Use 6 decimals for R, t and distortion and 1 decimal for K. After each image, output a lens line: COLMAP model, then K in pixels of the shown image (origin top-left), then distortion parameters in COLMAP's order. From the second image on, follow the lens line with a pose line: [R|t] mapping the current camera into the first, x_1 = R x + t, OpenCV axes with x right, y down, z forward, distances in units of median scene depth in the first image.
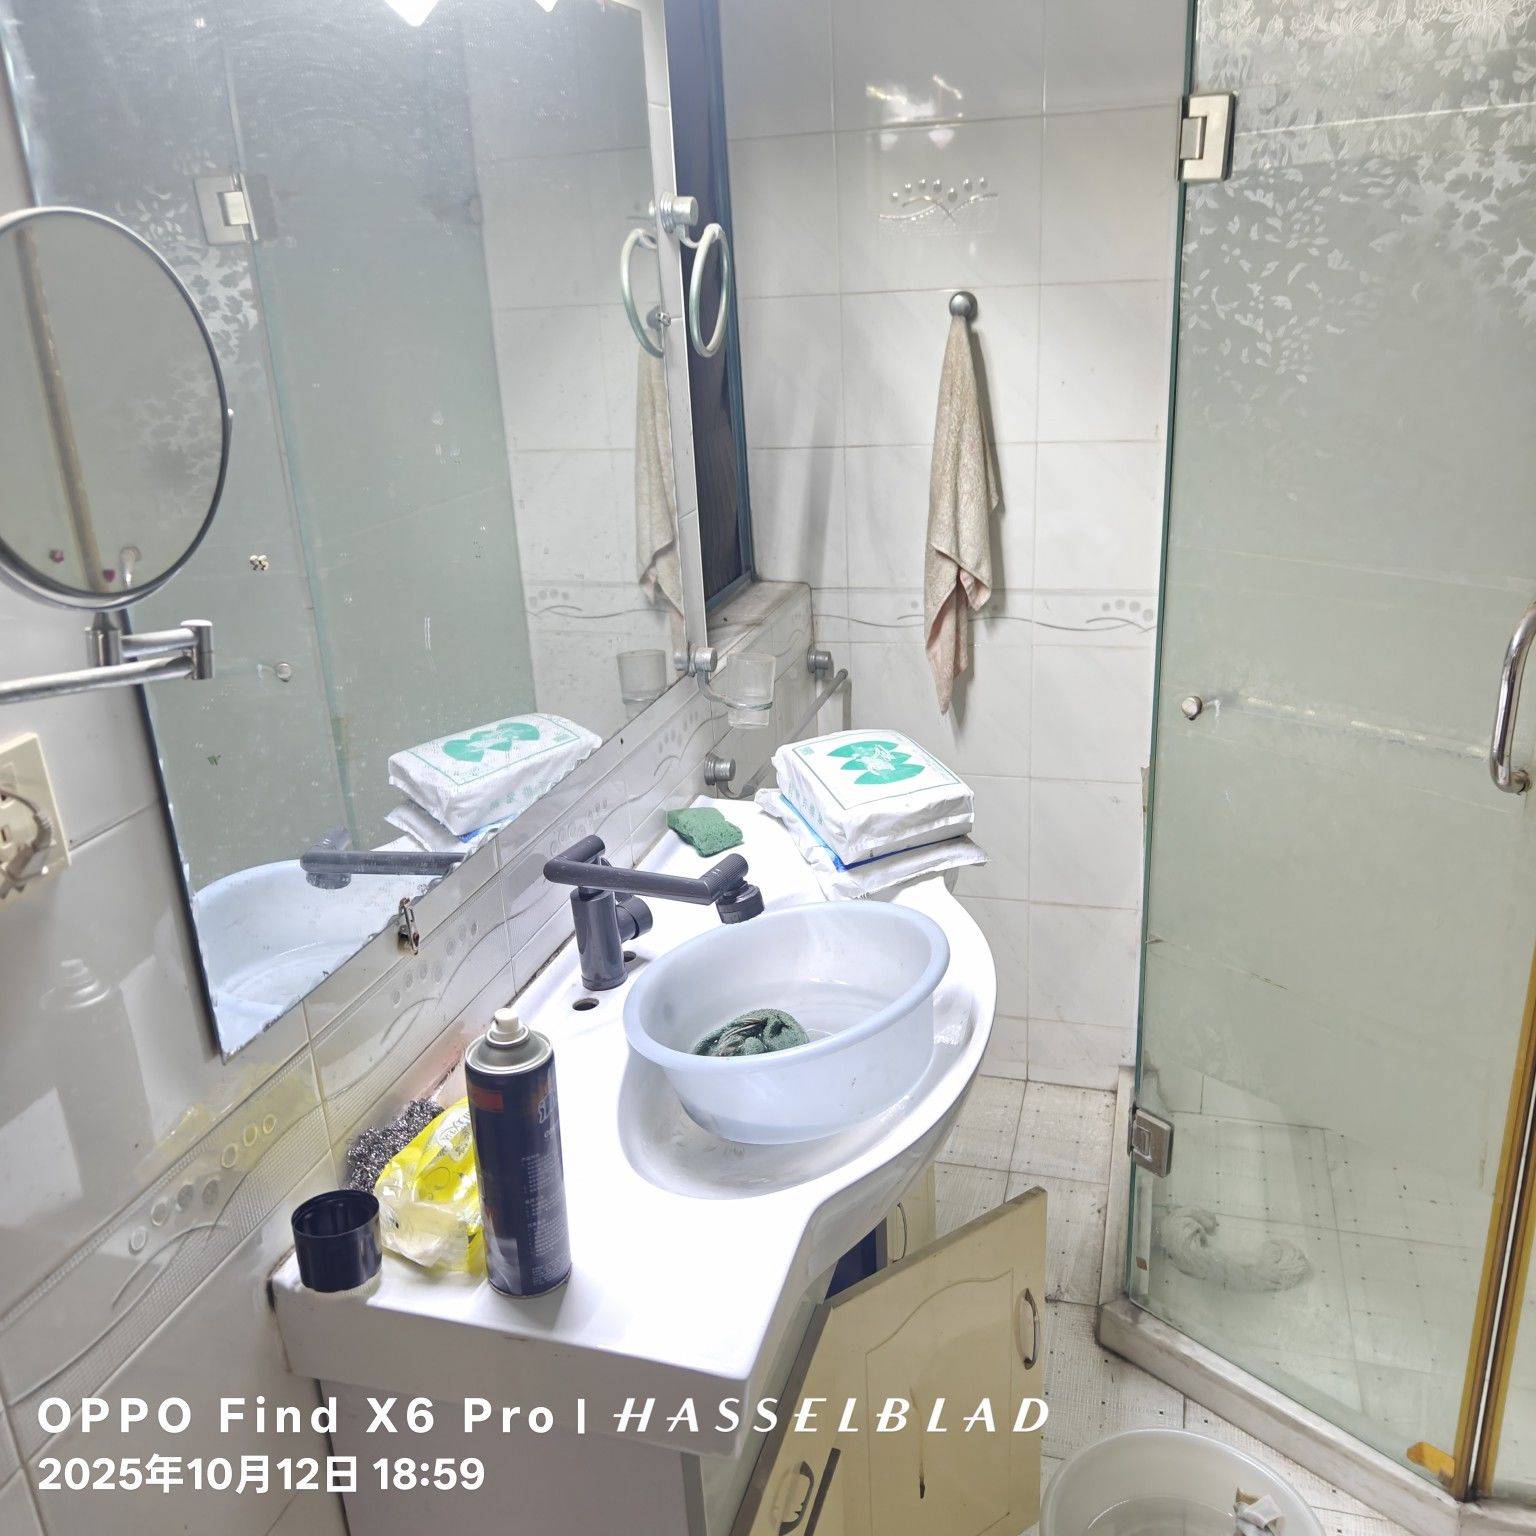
lens RADIAL K [[1402.8, 0, 760.8], [0, 1402.8, 767.8], [0, 0, 1]] dist [0.011457, -0.003126]
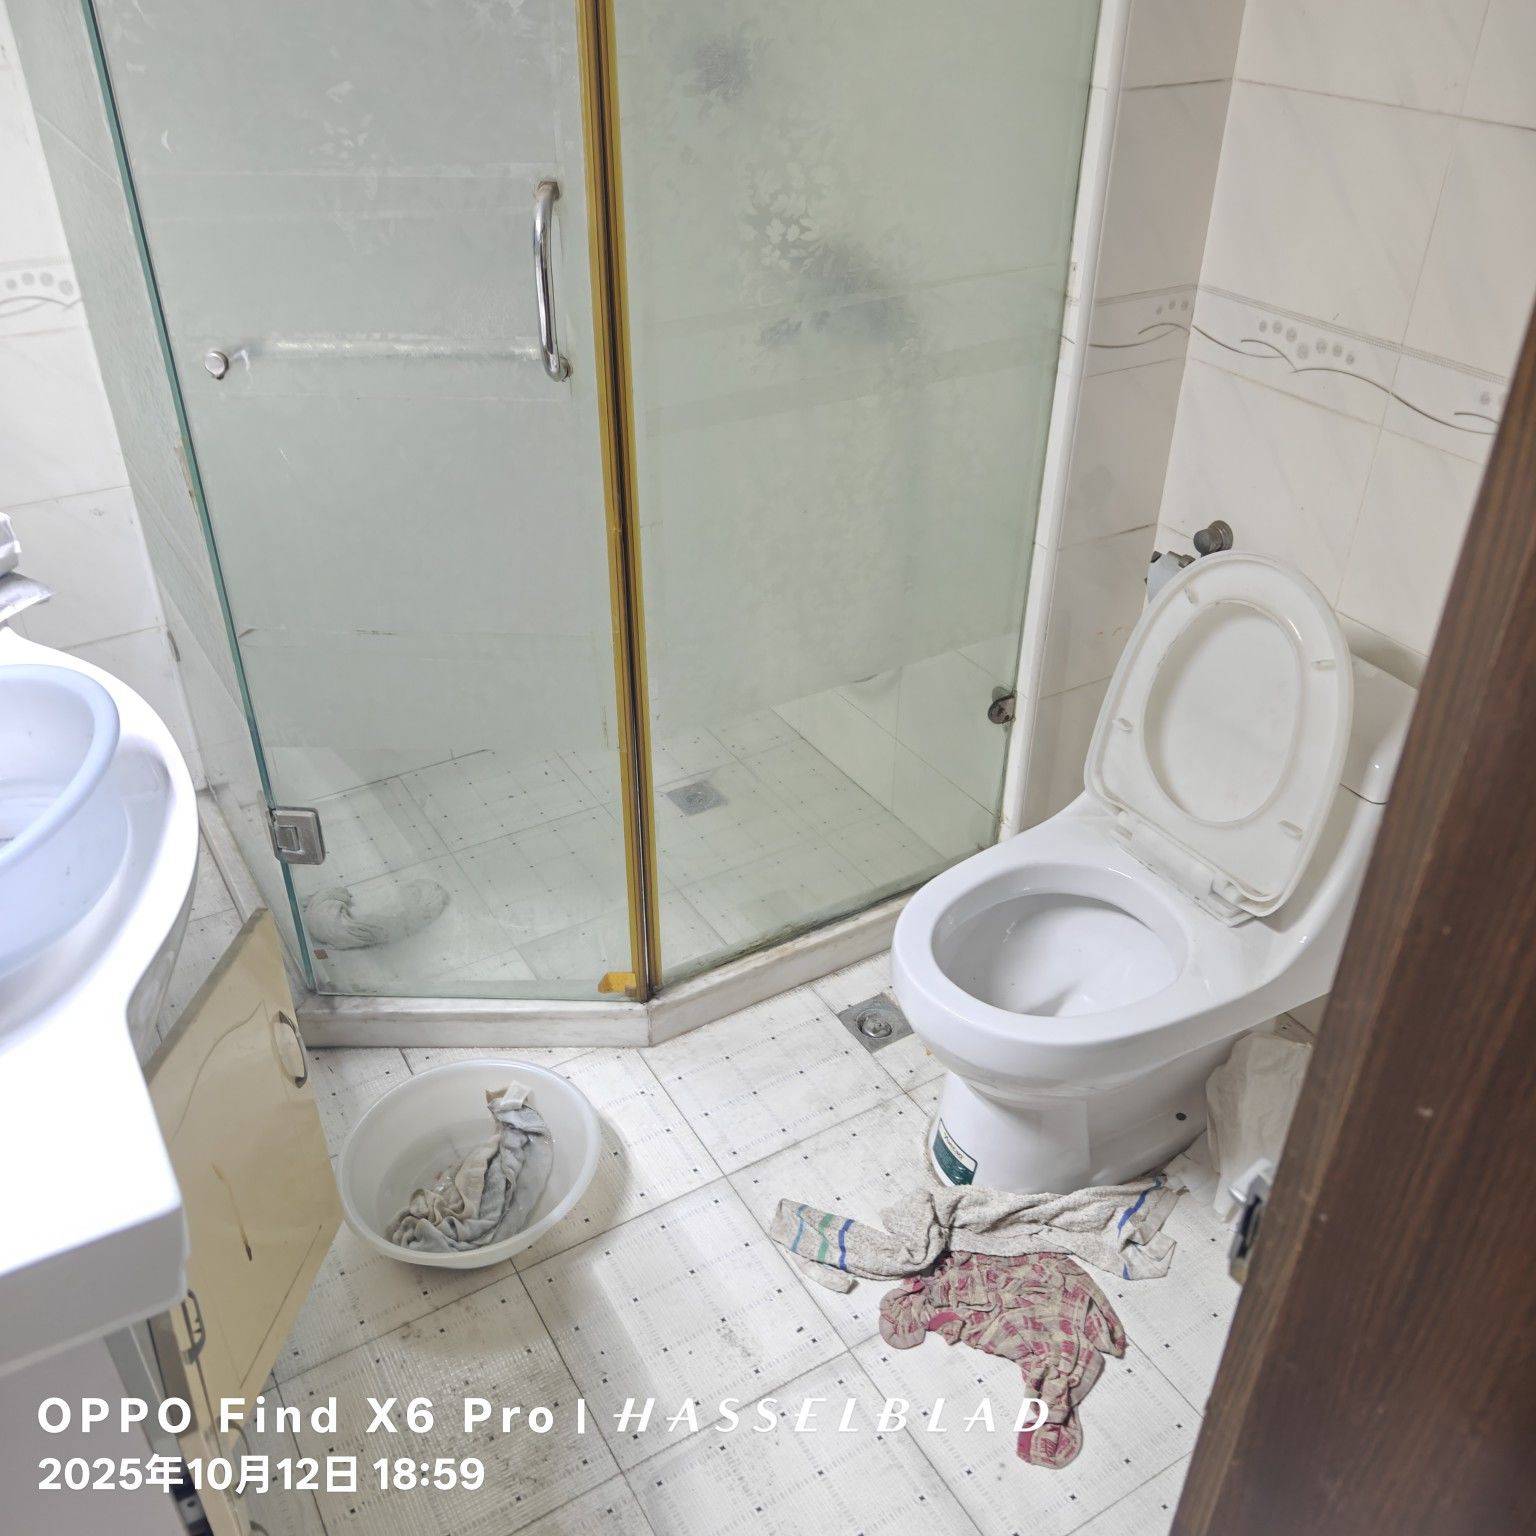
lens RADIAL K [[1402.8, 0, 760.8], [0, 1402.8, 767.8], [0, 0, 1]] dist [0.011457, -0.003126]
pose [[0.677799, -0.361393, 0.640300, -0.111939], [0.223304, 0.930910, 0.289035, 0.012966], [-0.700517, -0.052926, 0.711671, 0.087270]]
